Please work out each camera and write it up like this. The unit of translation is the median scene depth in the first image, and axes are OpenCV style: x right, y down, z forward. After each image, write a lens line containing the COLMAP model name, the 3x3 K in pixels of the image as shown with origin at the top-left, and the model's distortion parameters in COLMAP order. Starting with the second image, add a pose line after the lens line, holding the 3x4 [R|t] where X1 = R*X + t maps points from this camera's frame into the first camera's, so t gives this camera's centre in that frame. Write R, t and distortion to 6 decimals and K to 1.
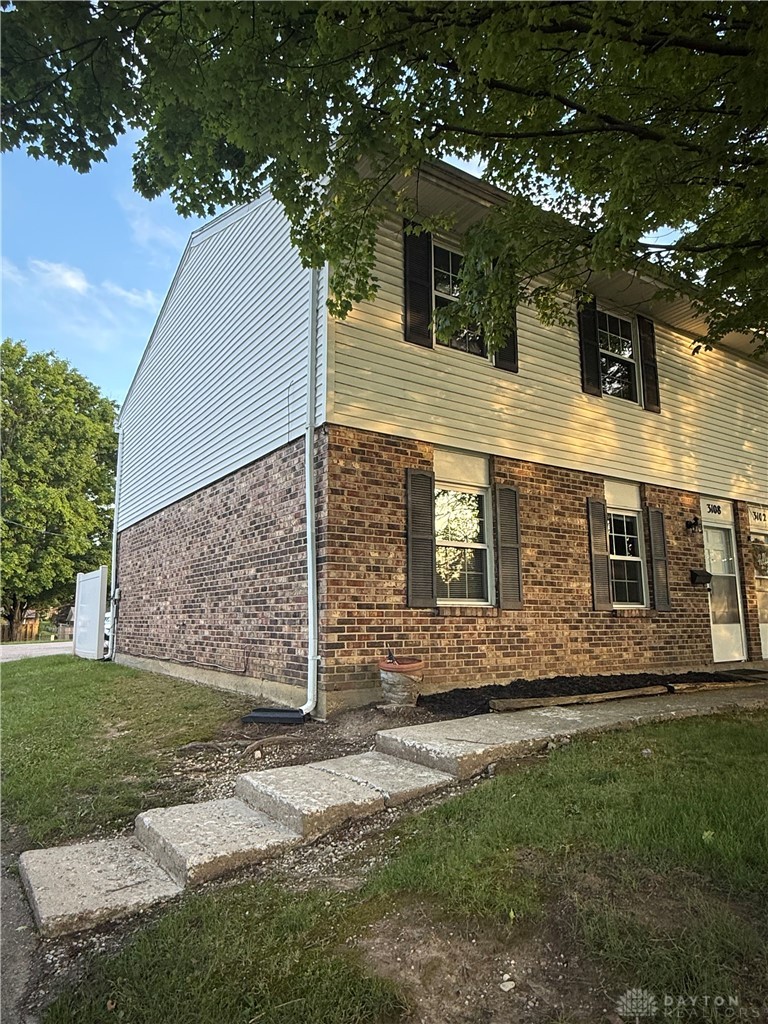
lens RADIAL K [[642.1, 0, 384.0], [0, 642.1, 512.0], [0, 0, 1]] dist [-0.004135, -0.000729]
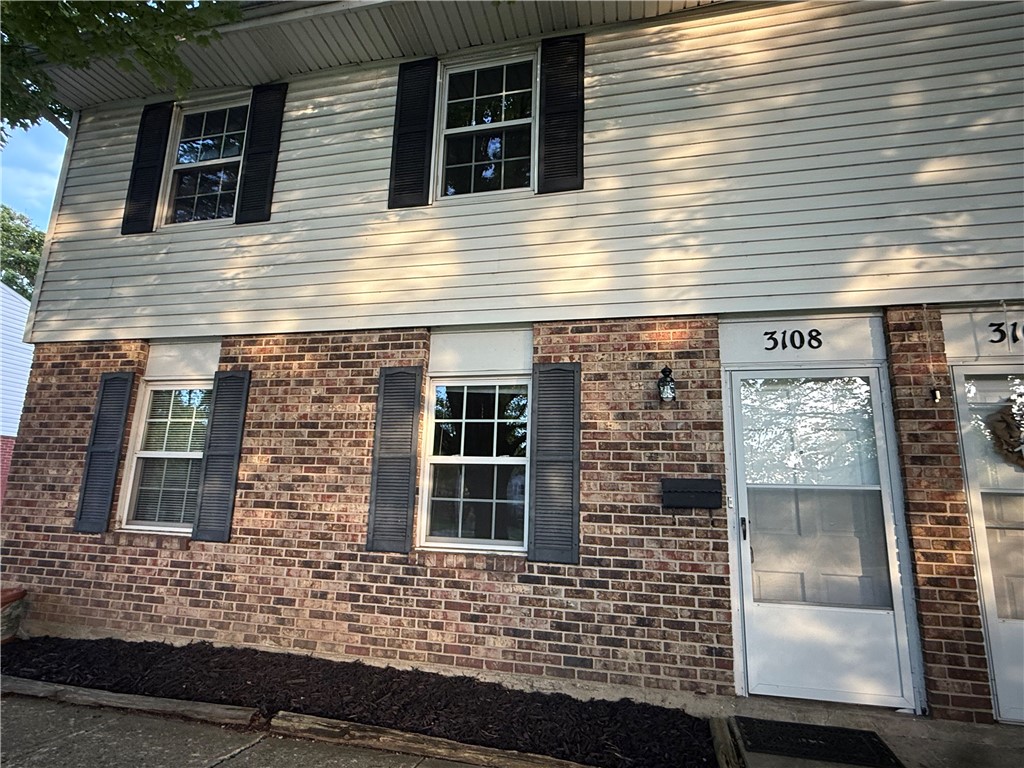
lens RADIAL K [[563.9, 0, 512.0], [0, 563.9, 384.0], [0, 0, 1]] dist [0.001149, 0.000308]
pose [[0.680274, -0.123155, -0.722537, 0.873160], [0.087534, 0.992378, -0.086734, 0.057152], [0.727712, -0.004244, 0.685870, 0.769127]]
